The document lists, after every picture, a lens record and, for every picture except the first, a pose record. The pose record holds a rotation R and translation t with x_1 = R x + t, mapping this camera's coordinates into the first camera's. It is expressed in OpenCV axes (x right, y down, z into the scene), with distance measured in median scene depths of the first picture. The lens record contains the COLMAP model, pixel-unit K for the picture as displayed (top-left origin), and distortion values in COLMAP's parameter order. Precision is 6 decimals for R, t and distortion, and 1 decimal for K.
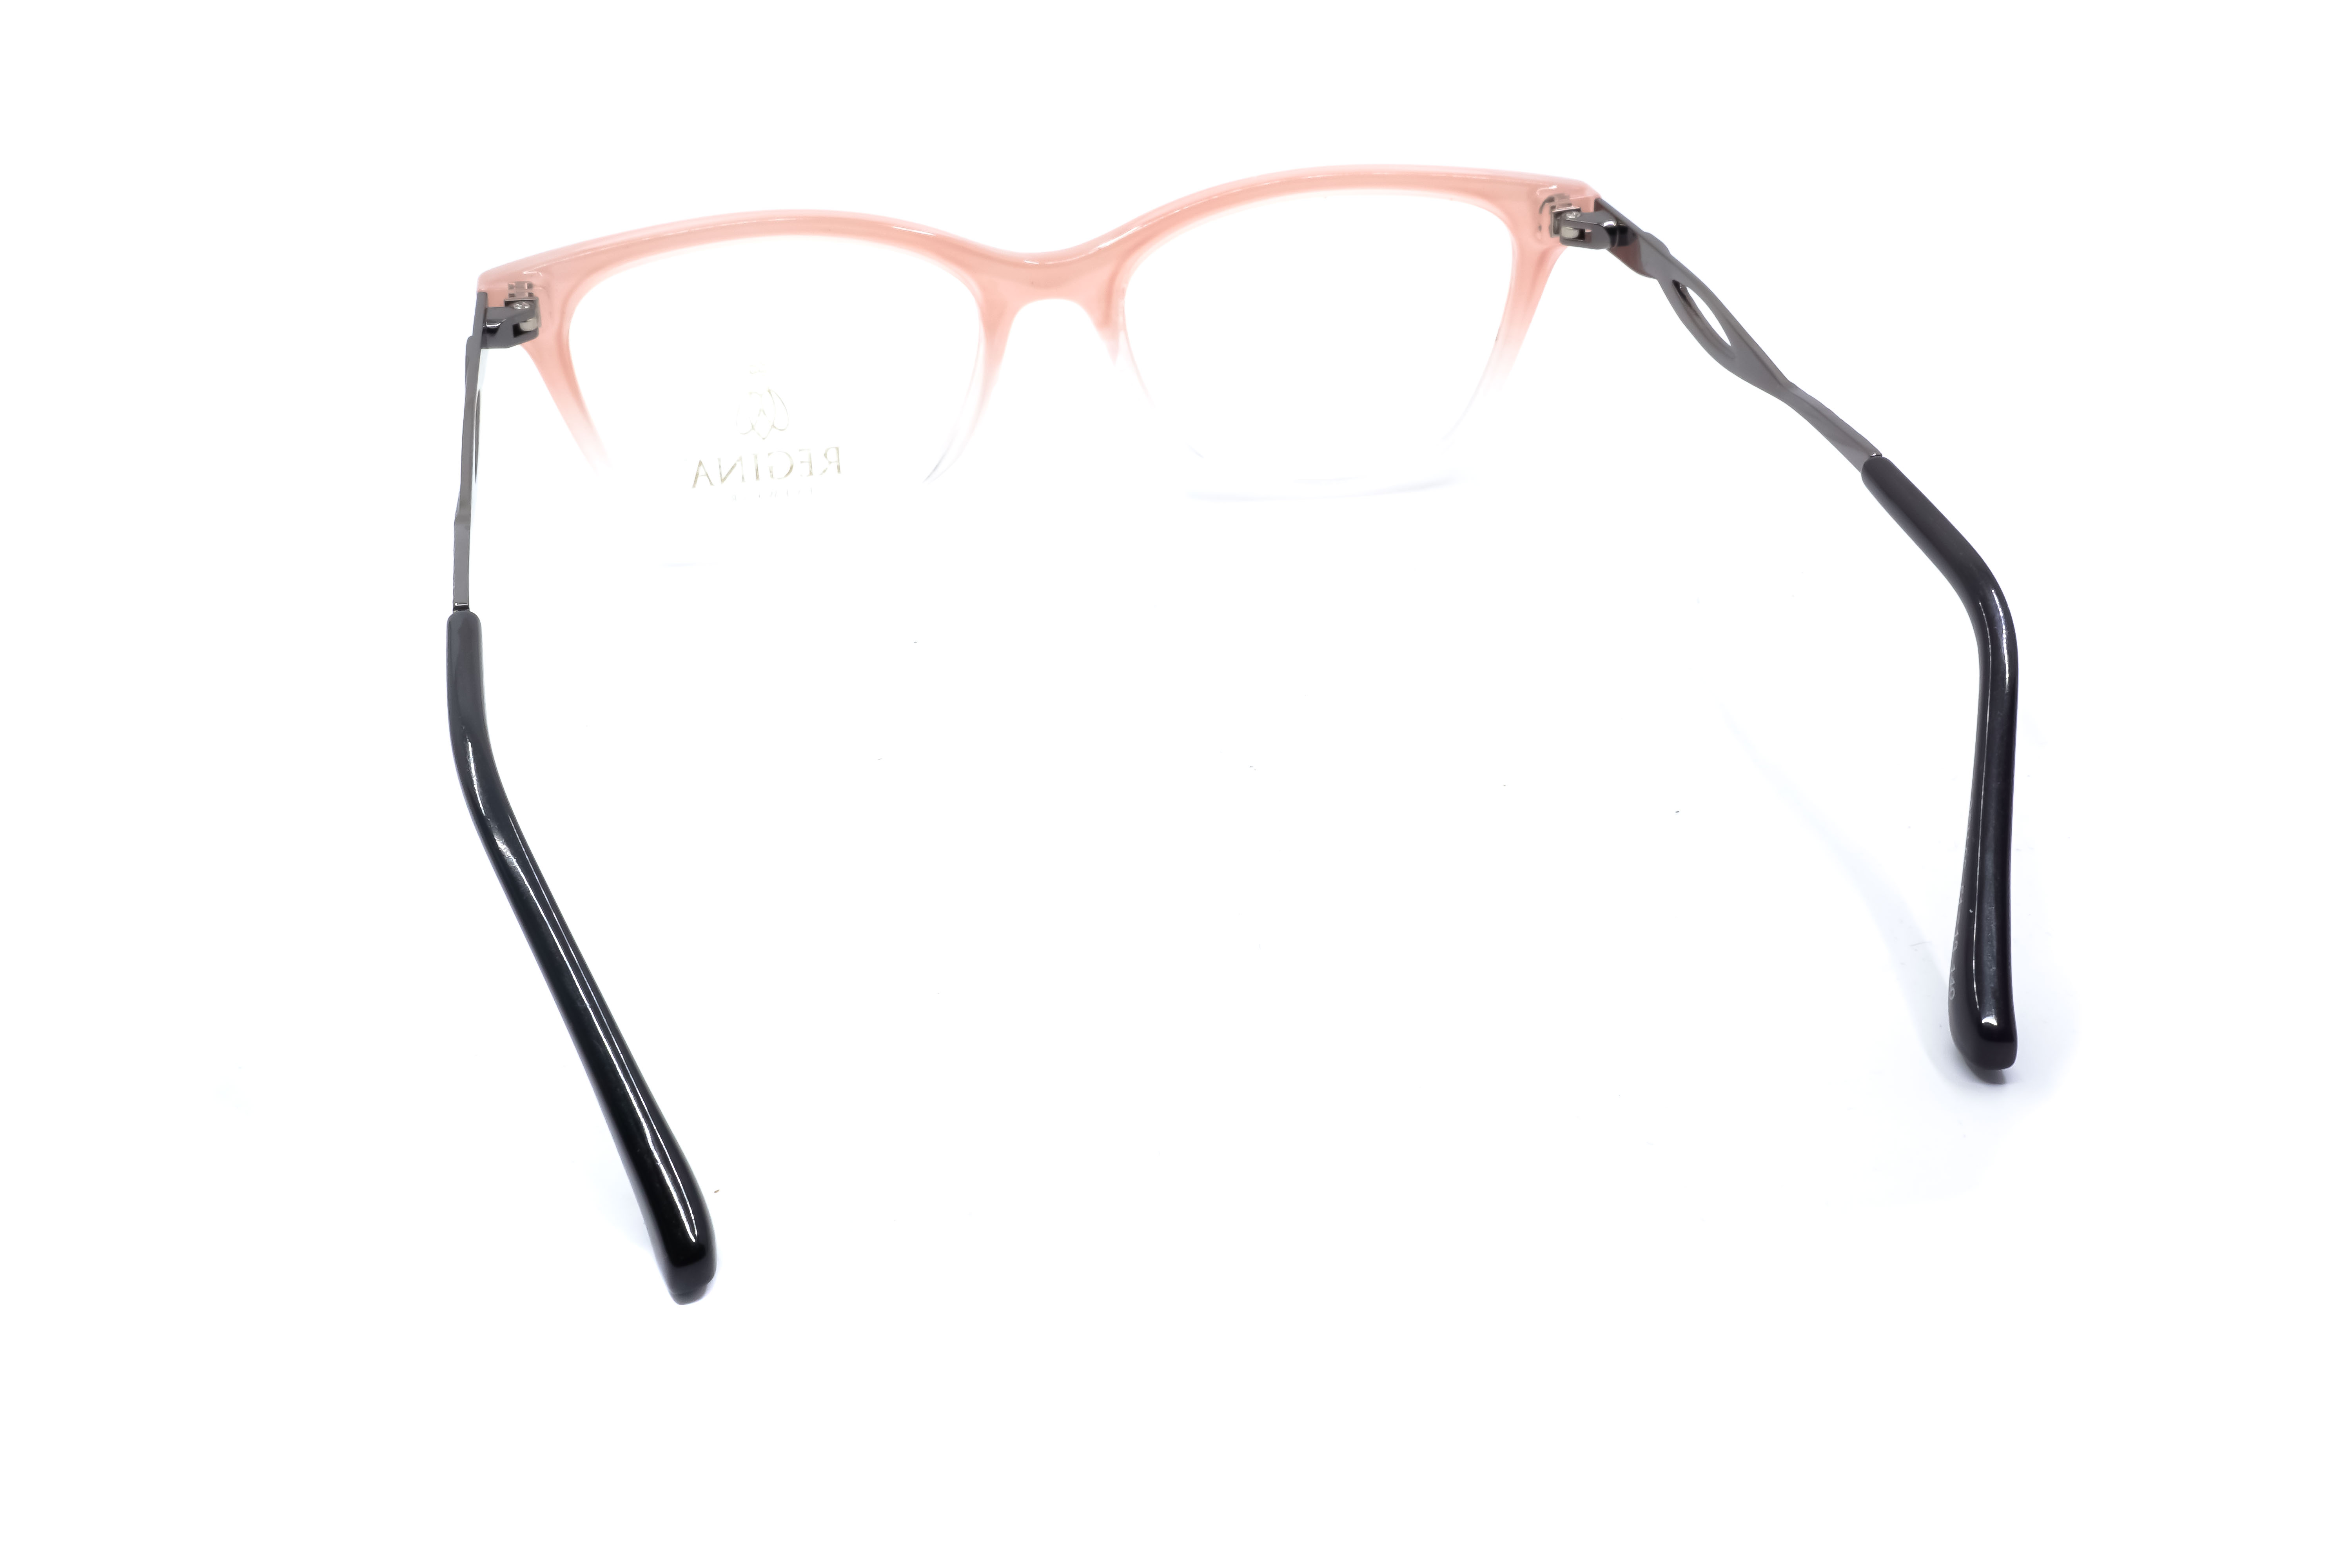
lens RADIAL K [[2377.5, 0, 1172.2], [0, 2377.5, 778.1], [0, 0, 1]] dist [0.021838, 0.000000]
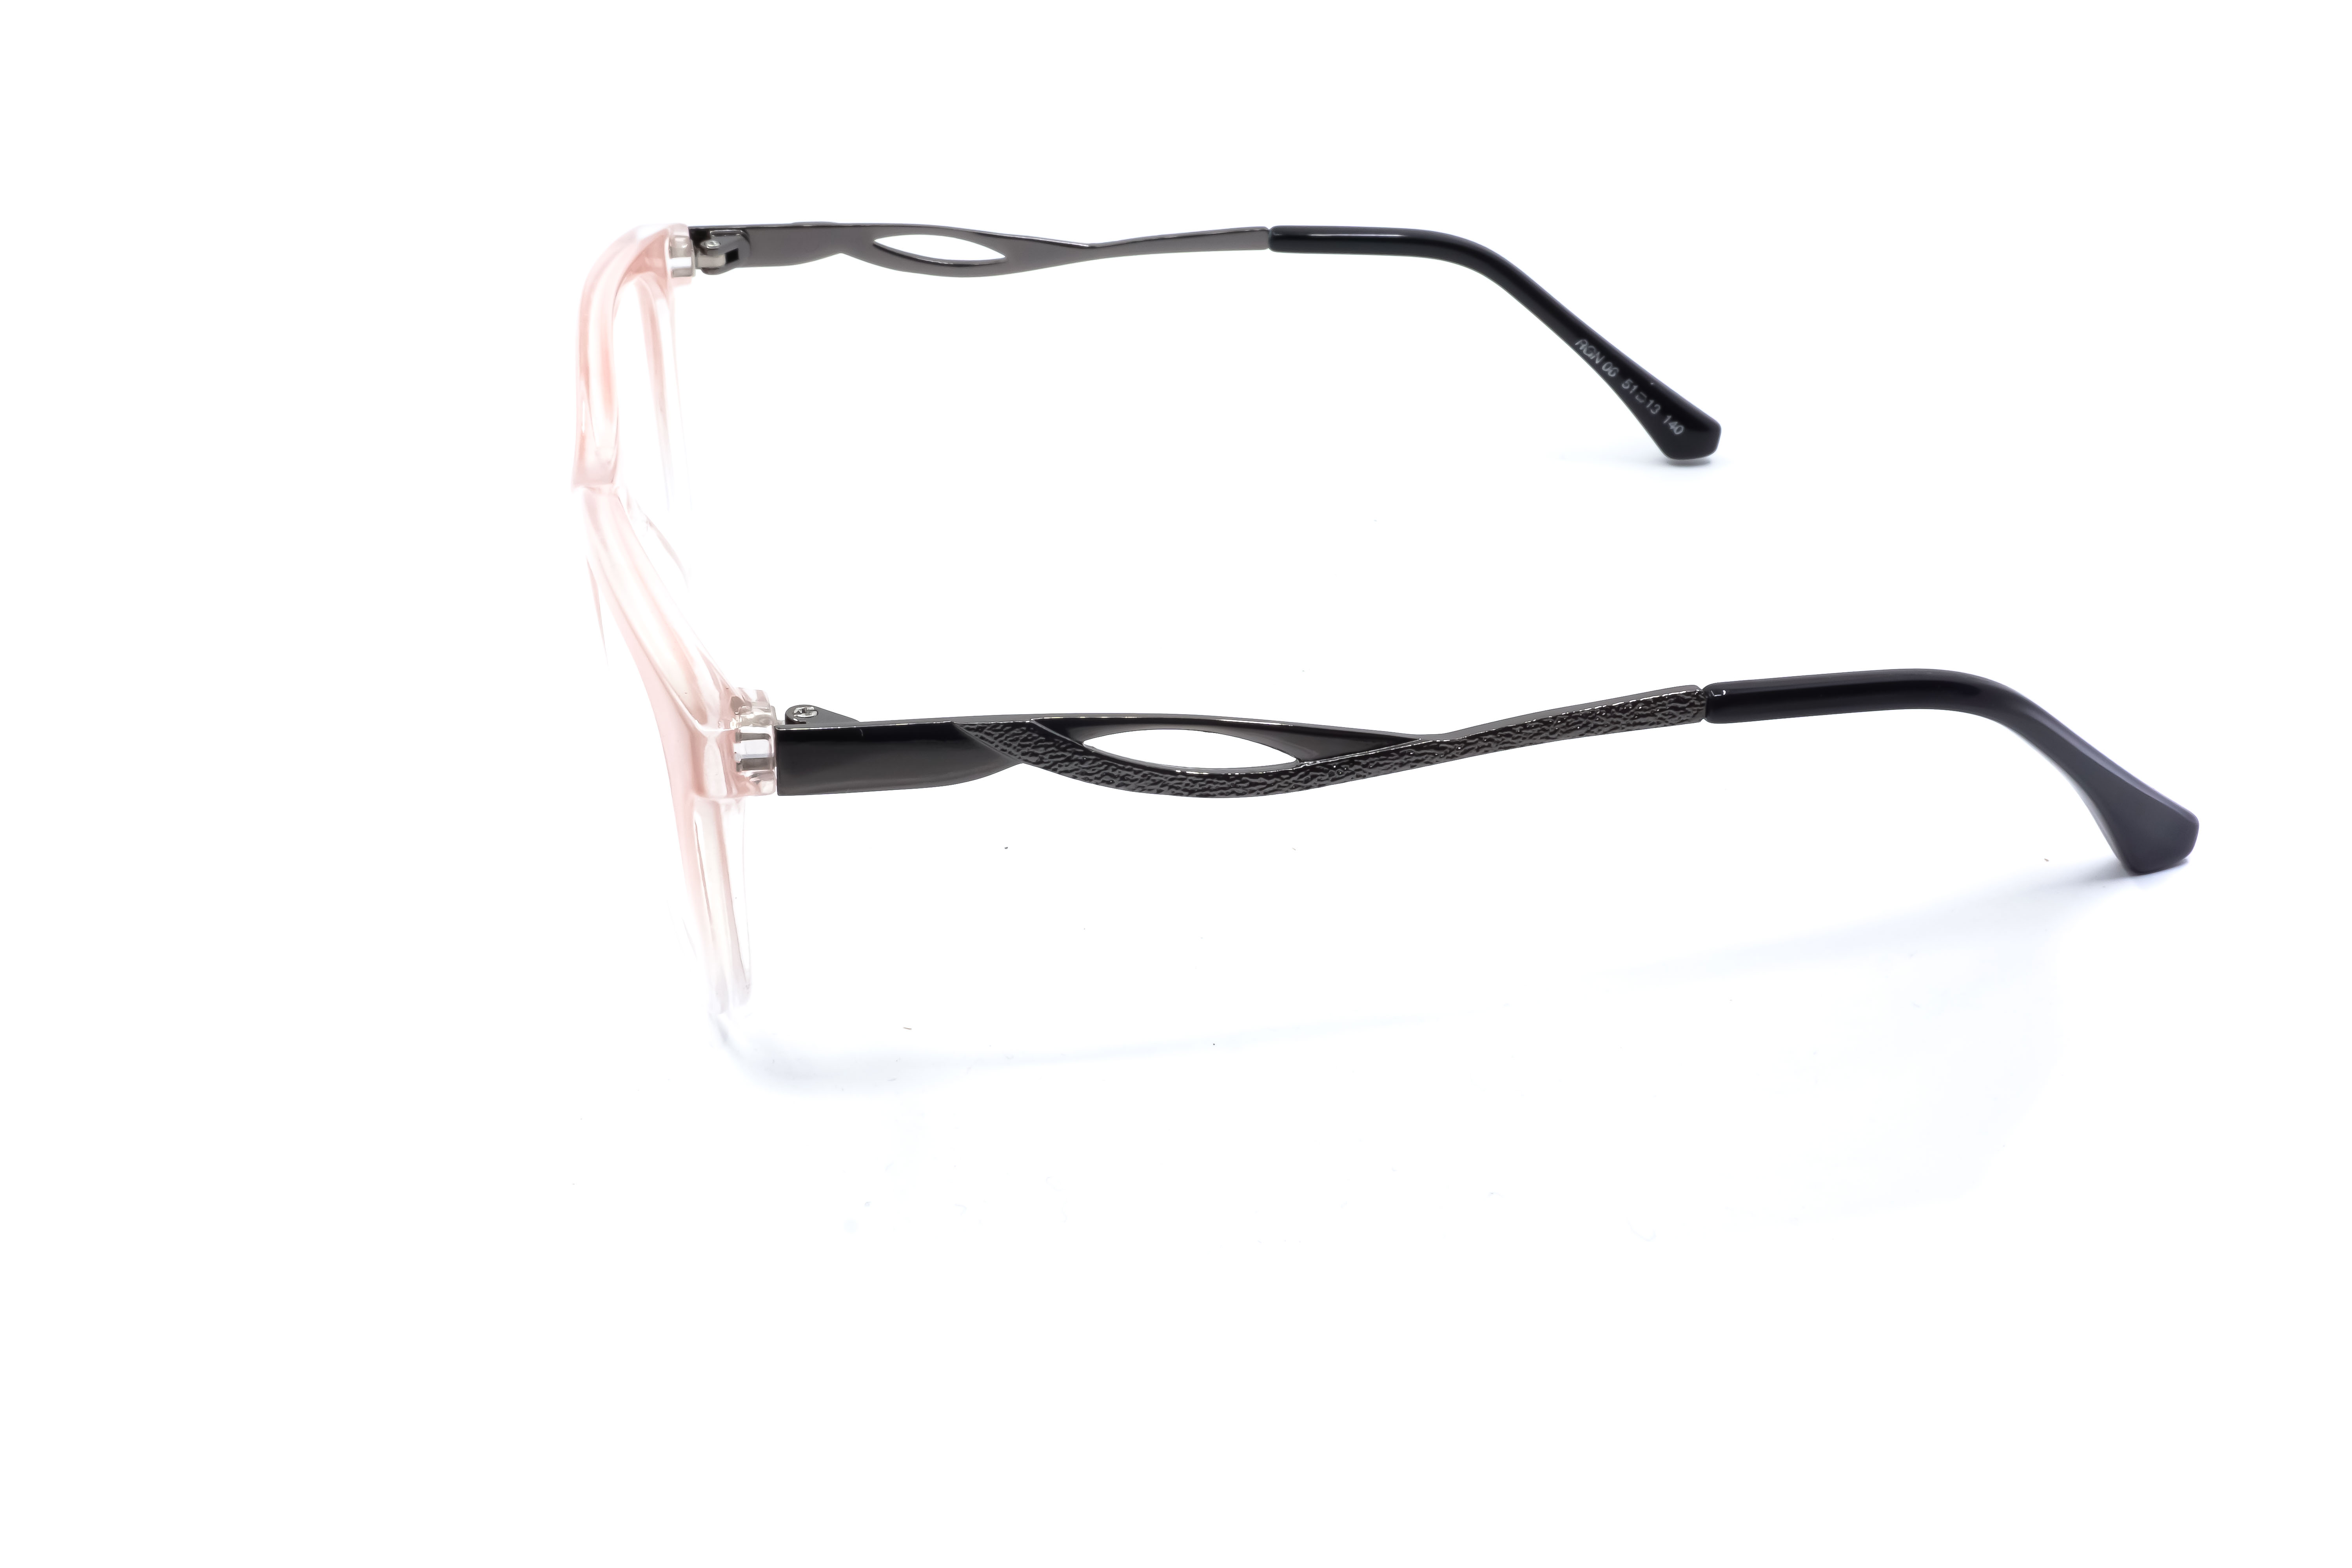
lens RADIAL K [[2377.5, 0, 1184.7], [0, 2377.5, 794.4], [0, 0, 1]] dist [0.021838, 0.000000]
pose [[-0.003167, -0.476853, 0.878977, -0.796572], [0.500279, 0.760322, 0.414284, -0.369470], [-0.865858, 0.441046, 0.236152, 0.693129]]
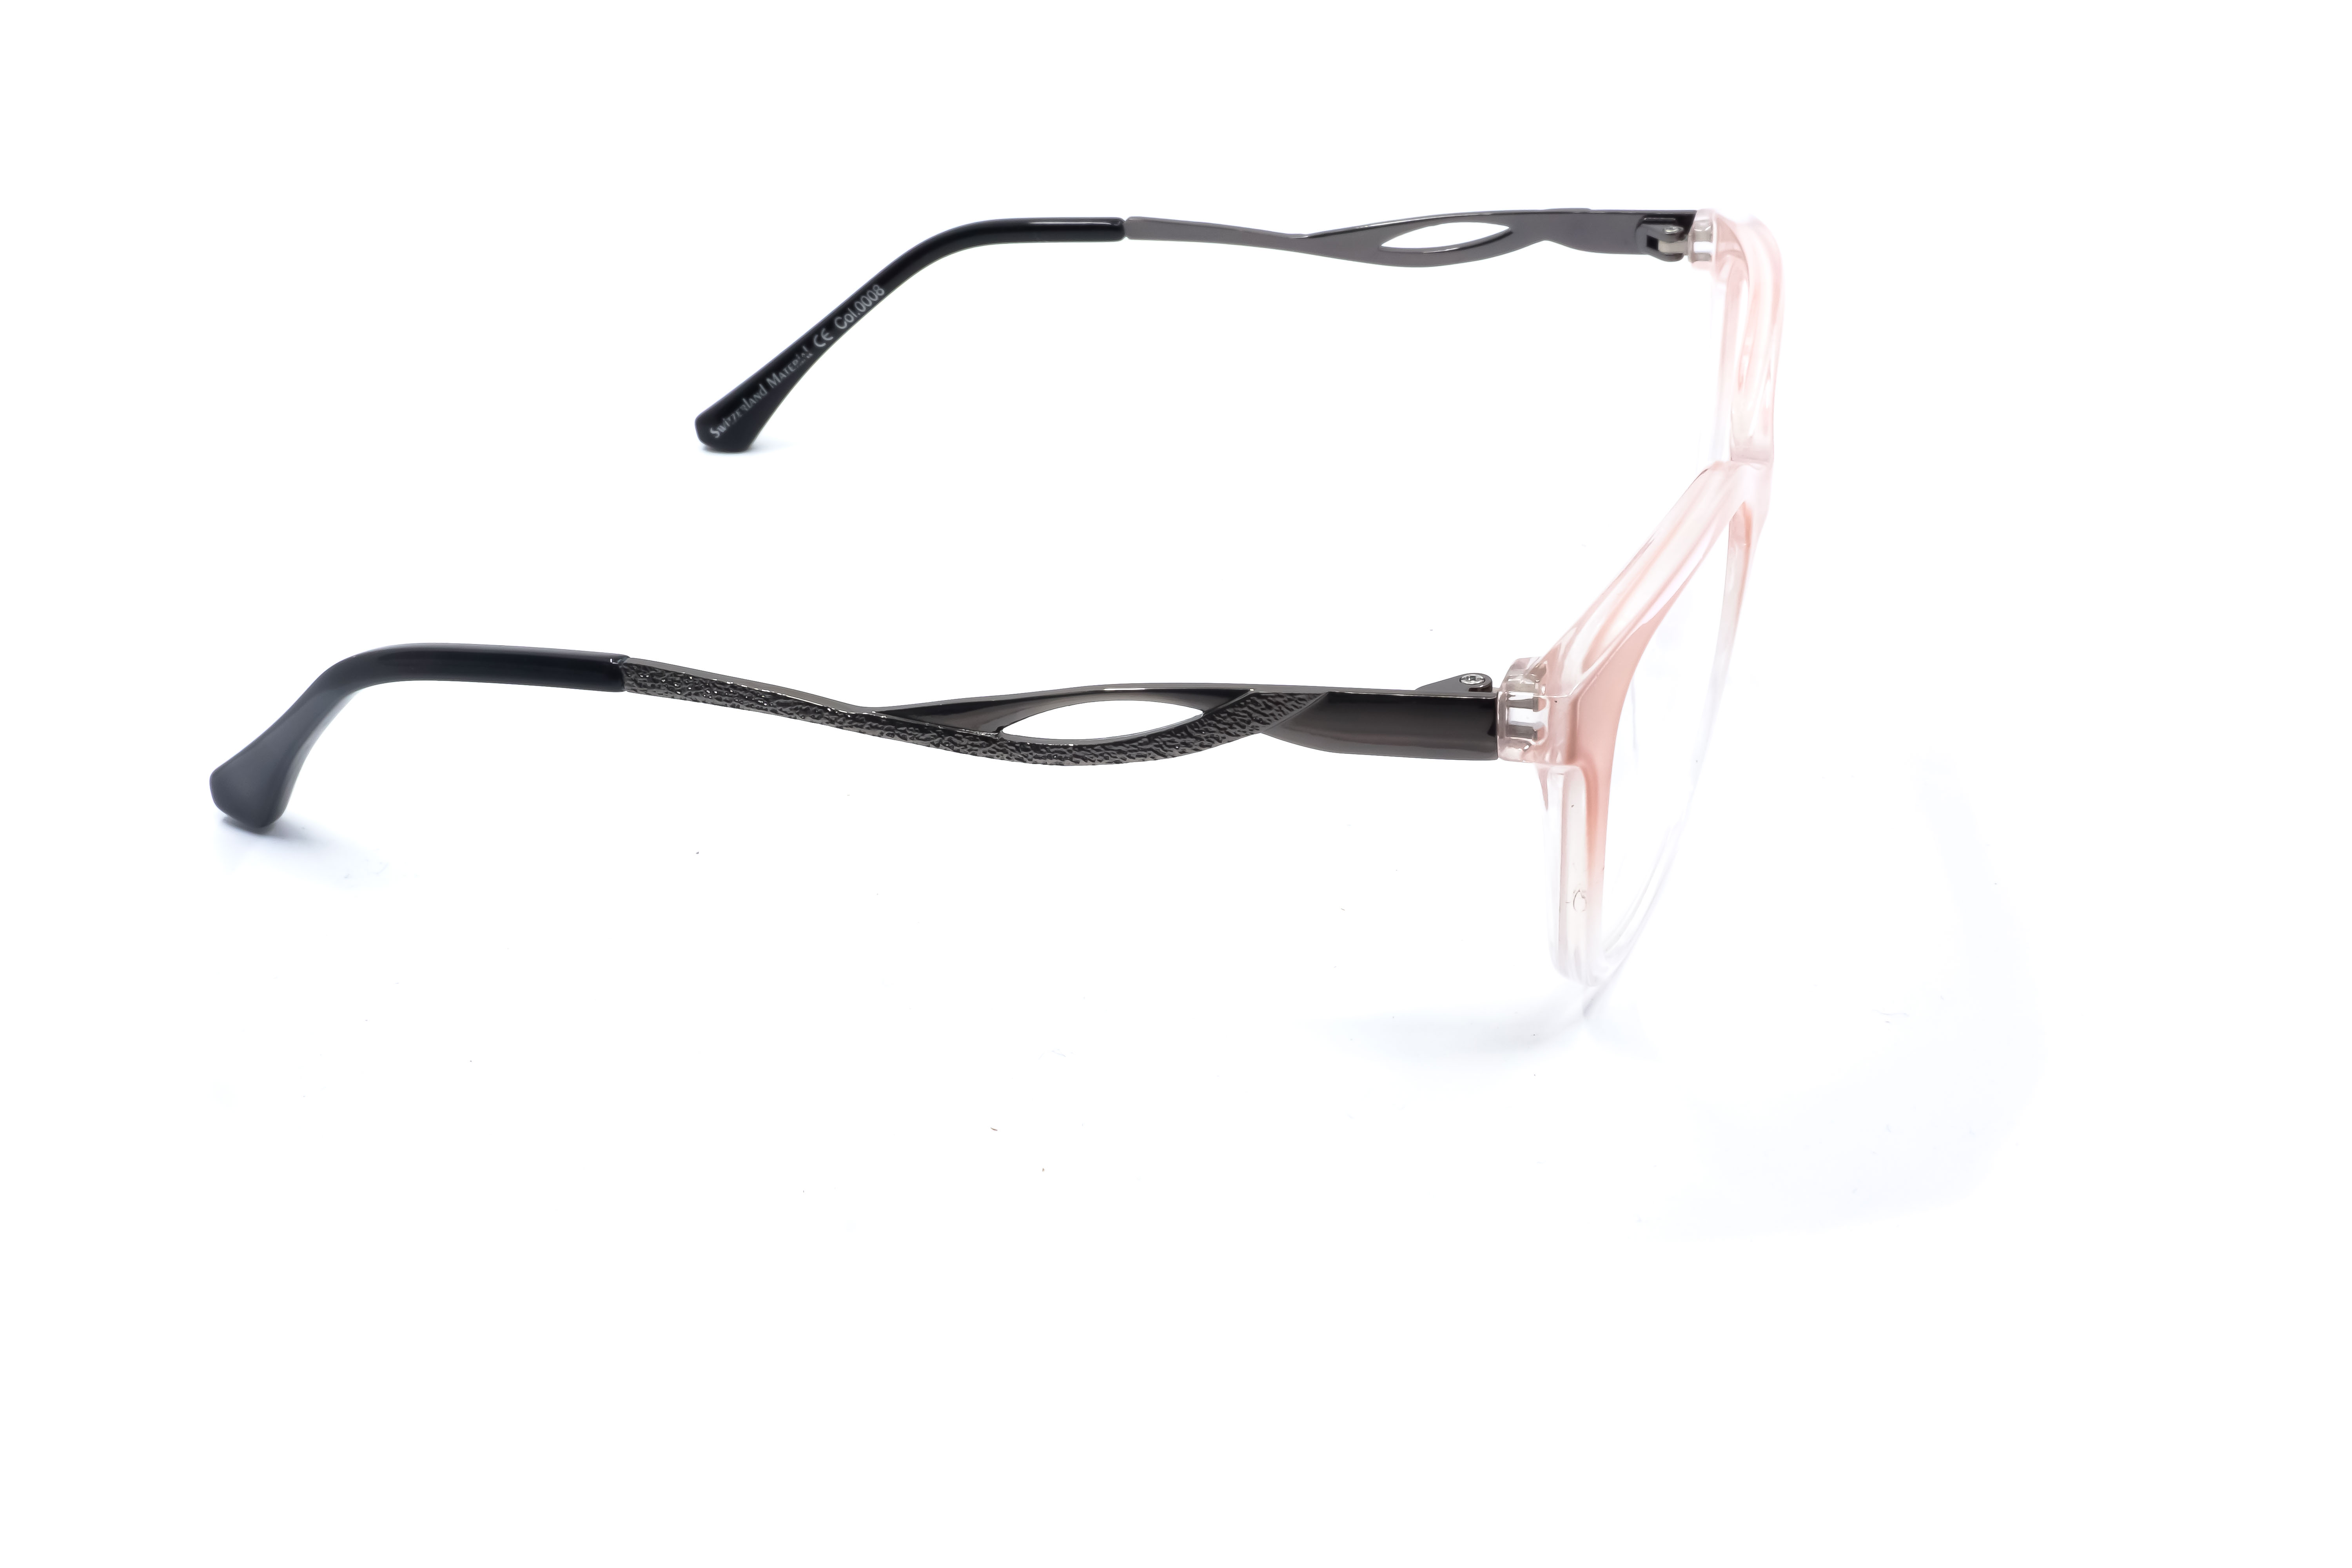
lens RADIAL K [[2377.5, 0, 1175.4], [0, 2377.5, 796.9], [0, 0, 1]] dist [0.021838, 0.000000]
pose [[-0.496564, 0.450133, -0.742162, 0.679044], [-0.401898, 0.638620, 0.656234, -0.590207], [0.769352, 0.624136, -0.136208, 1.034140]]
